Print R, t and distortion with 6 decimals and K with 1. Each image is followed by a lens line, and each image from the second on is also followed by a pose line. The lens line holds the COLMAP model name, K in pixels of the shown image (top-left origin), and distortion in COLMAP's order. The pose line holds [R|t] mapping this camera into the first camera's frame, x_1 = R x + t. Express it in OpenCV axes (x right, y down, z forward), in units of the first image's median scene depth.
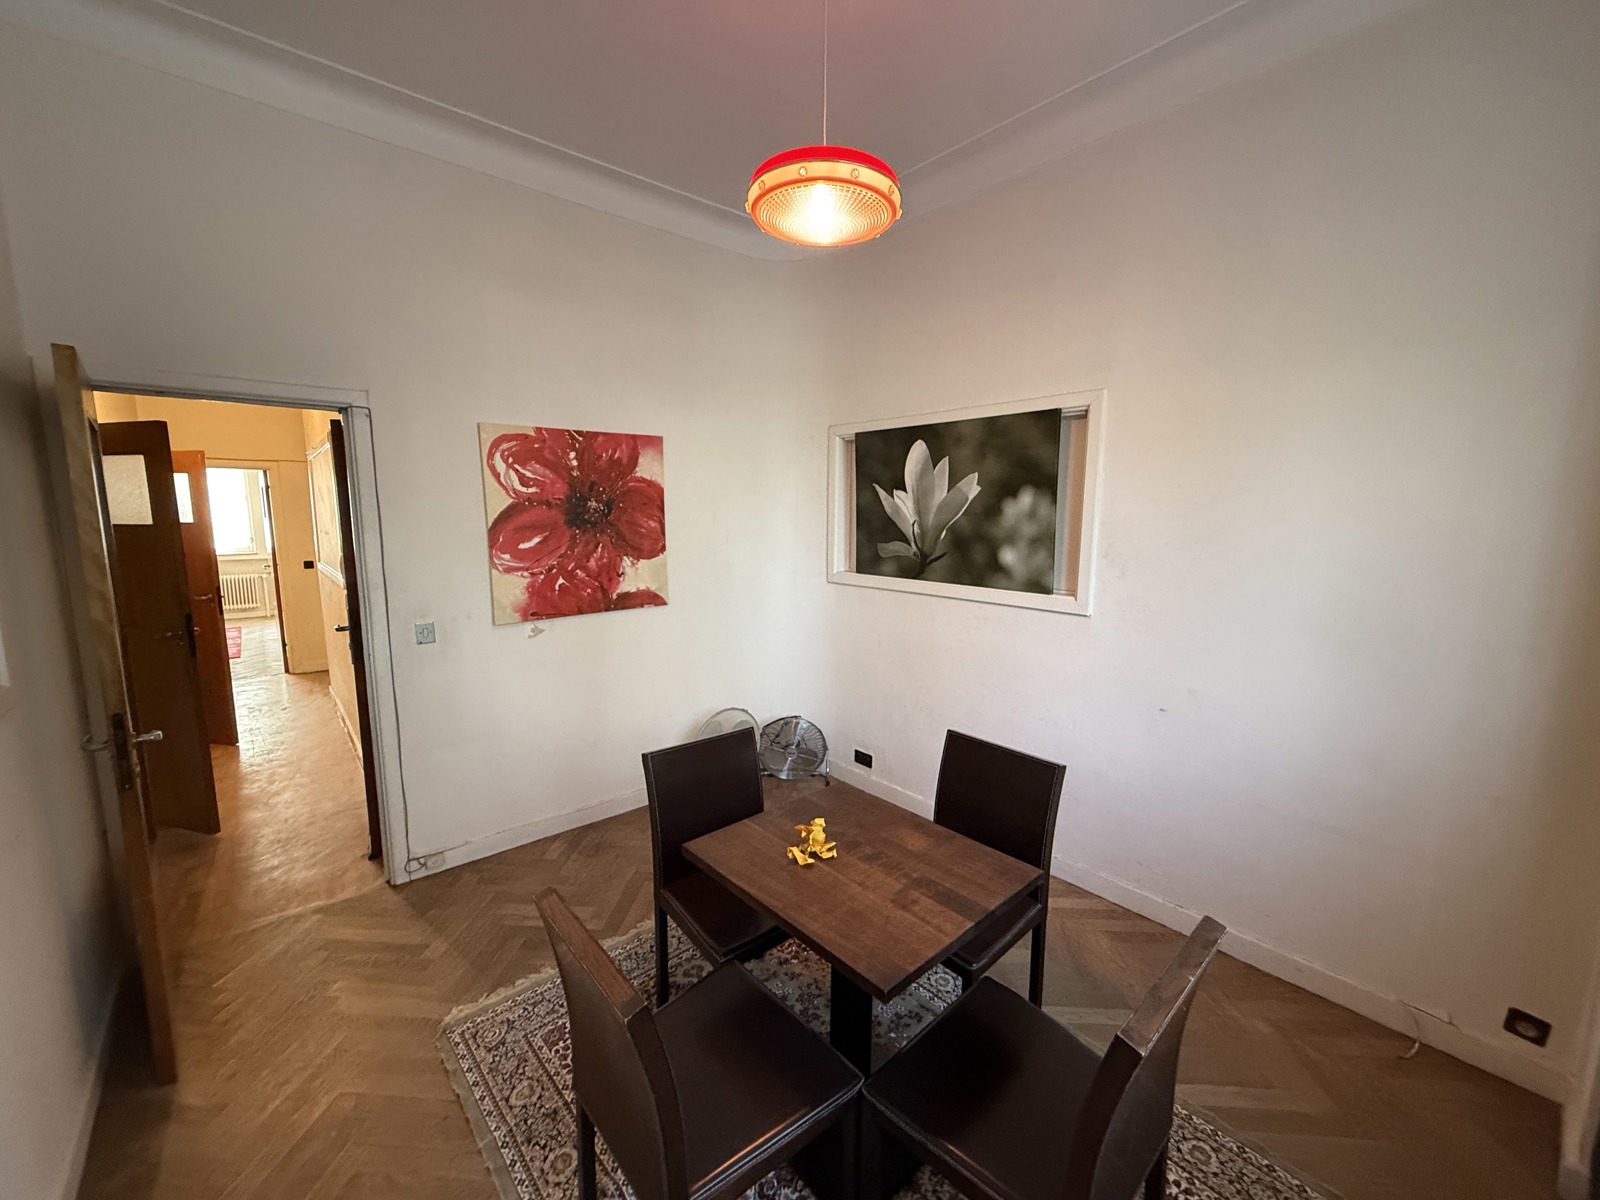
lens RADIAL K [[638.9, 0, 801.3], [0, 638.9, 599.7], [0, 0, 1]] dist [0.001452, 0.000284]
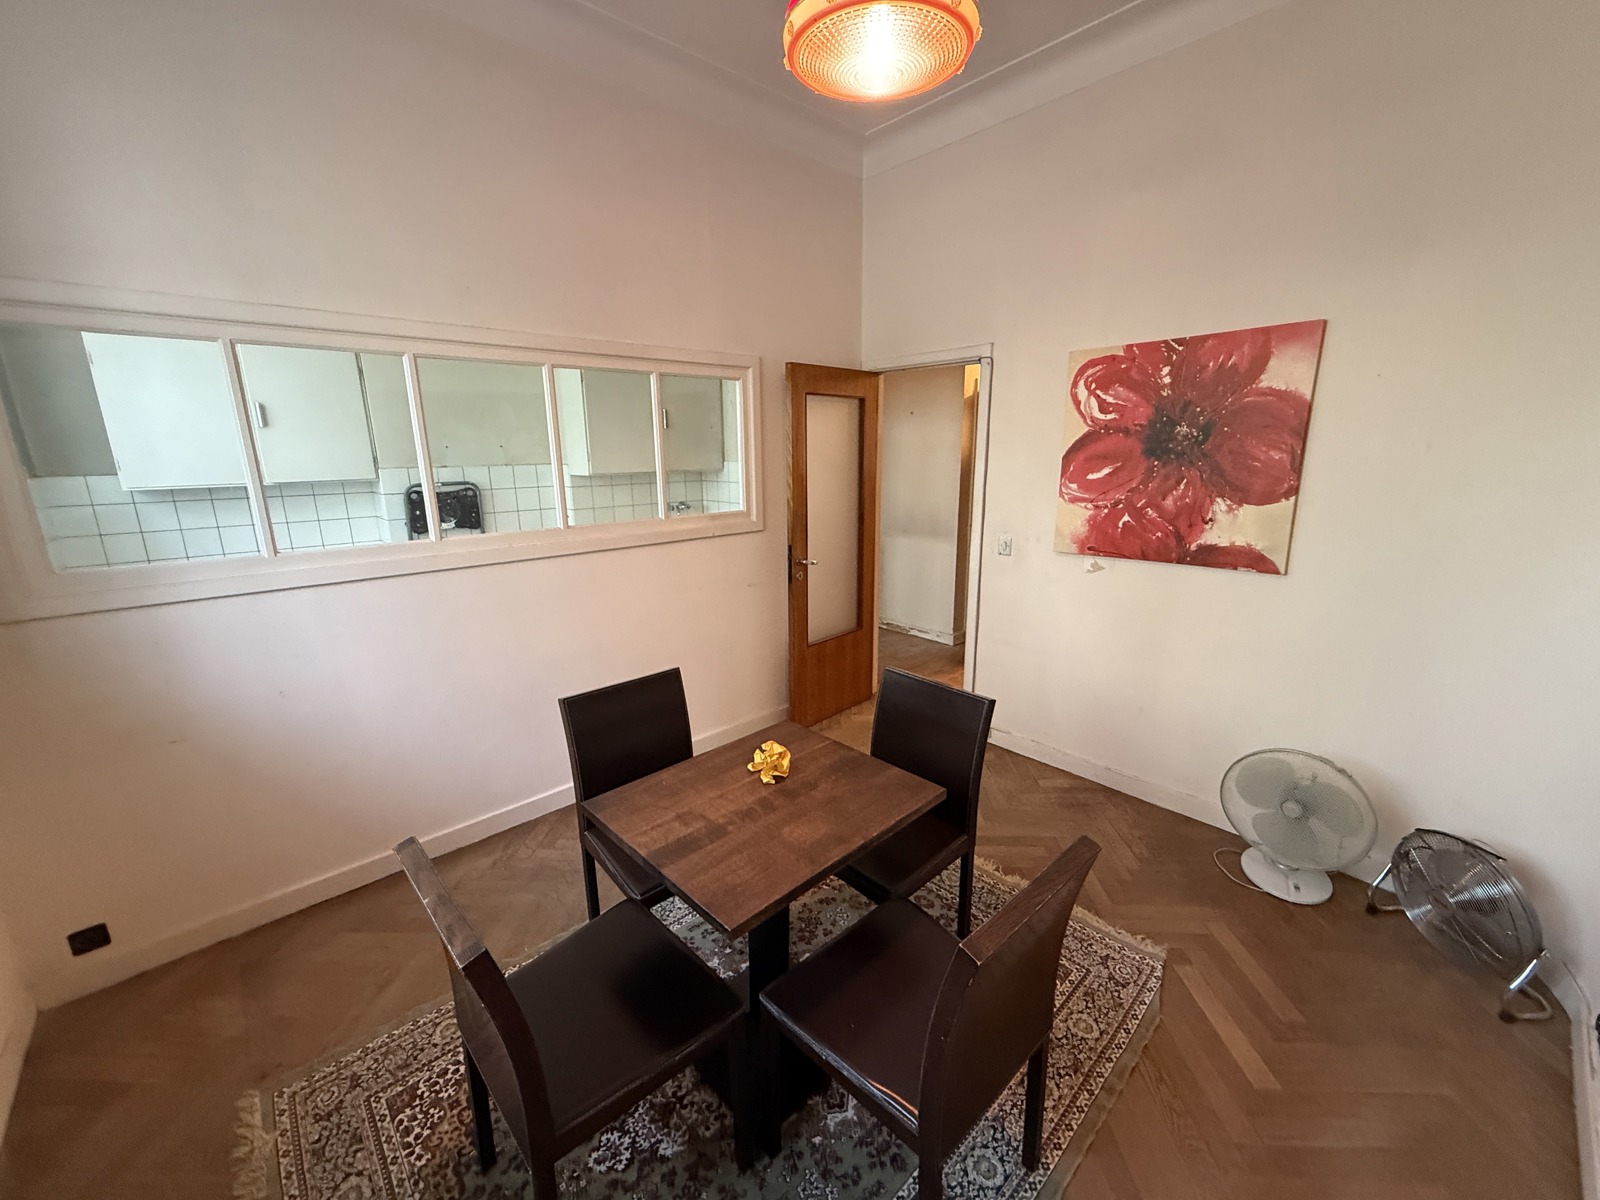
lens RADIAL K [[638.9, 0, 798.1], [0, 638.9, 600.6], [0, 0, 1]] dist [0.001452, 0.000284]
pose [[0.023606, 0.231166, -0.972628, 0.524897], [-0.128034, 0.965586, 0.226385, -0.063039], [0.991489, 0.119186, 0.052391, 0.515855]]
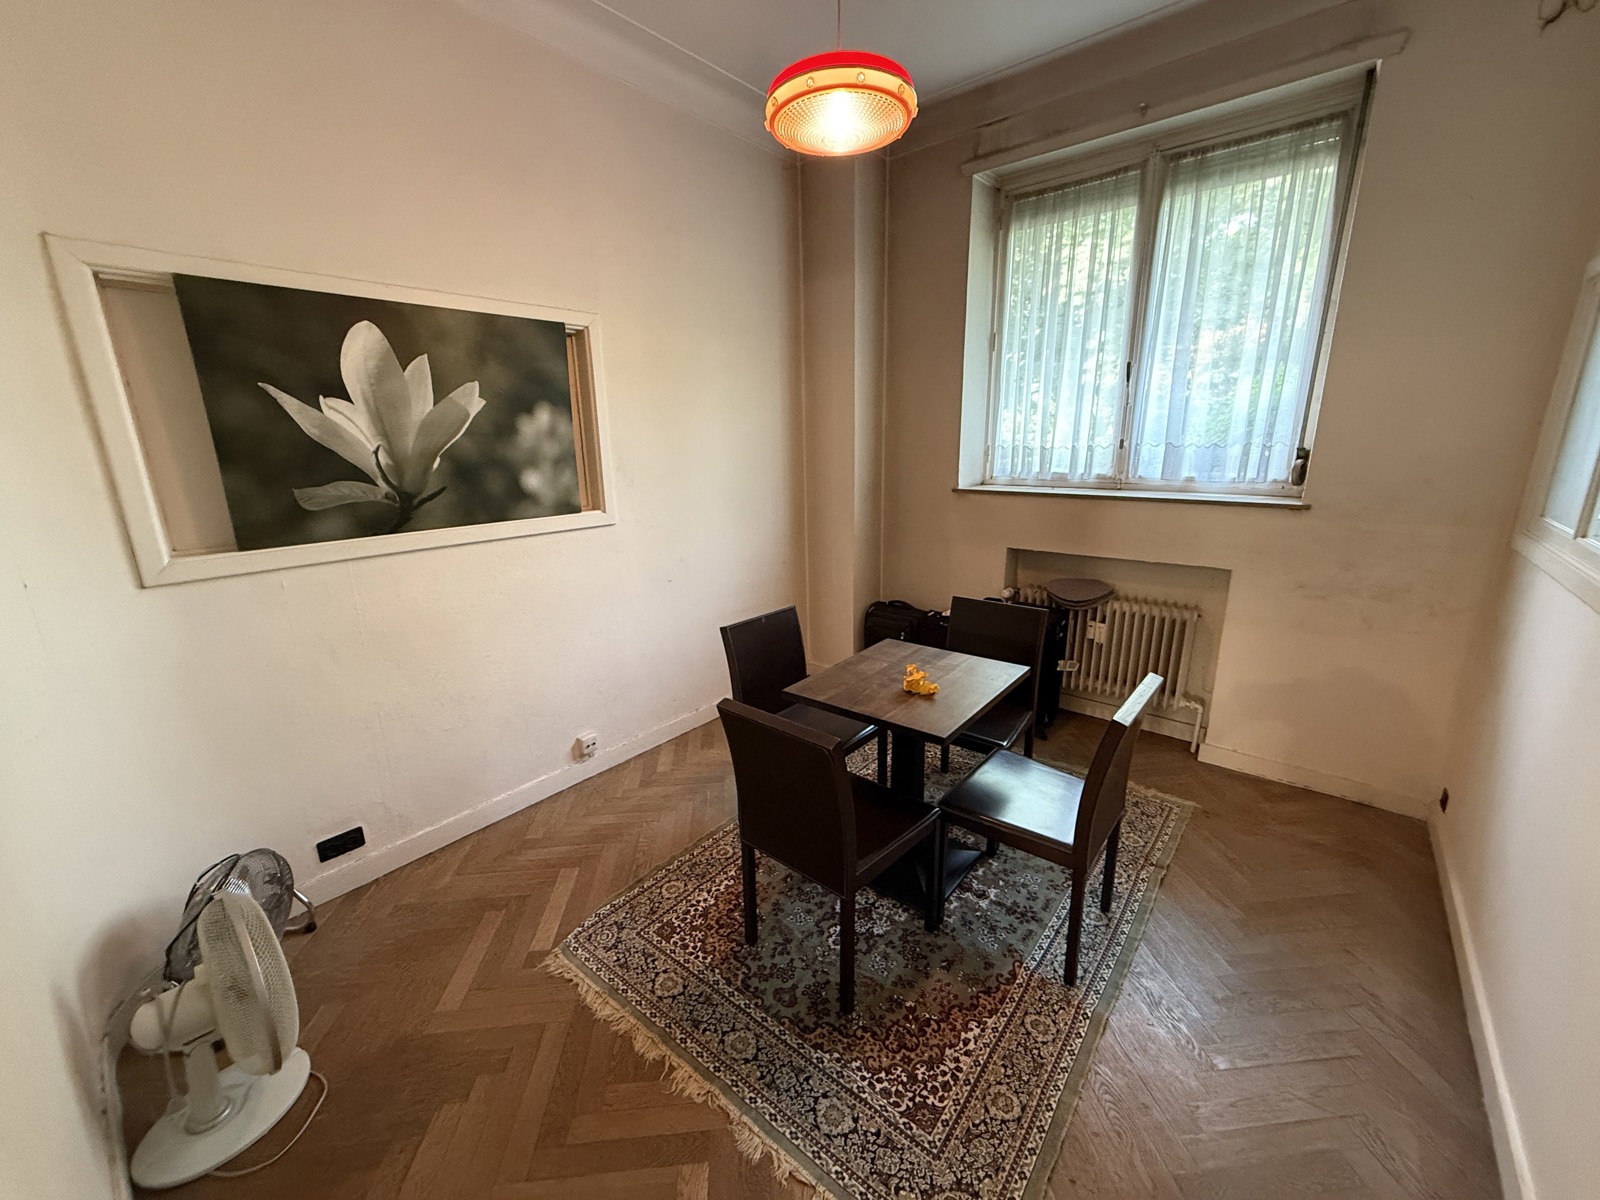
lens RADIAL K [[638.9, 0, 800.1], [0, 638.9, 597.1], [0, 0, 1]] dist [0.001452, 0.000284]
pose [[-0.159902, -0.246263, 0.955922, -0.617858], [0.154929, 0.950120, 0.270684, -0.093019], [-0.974899, 0.191382, -0.113772, 0.728421]]
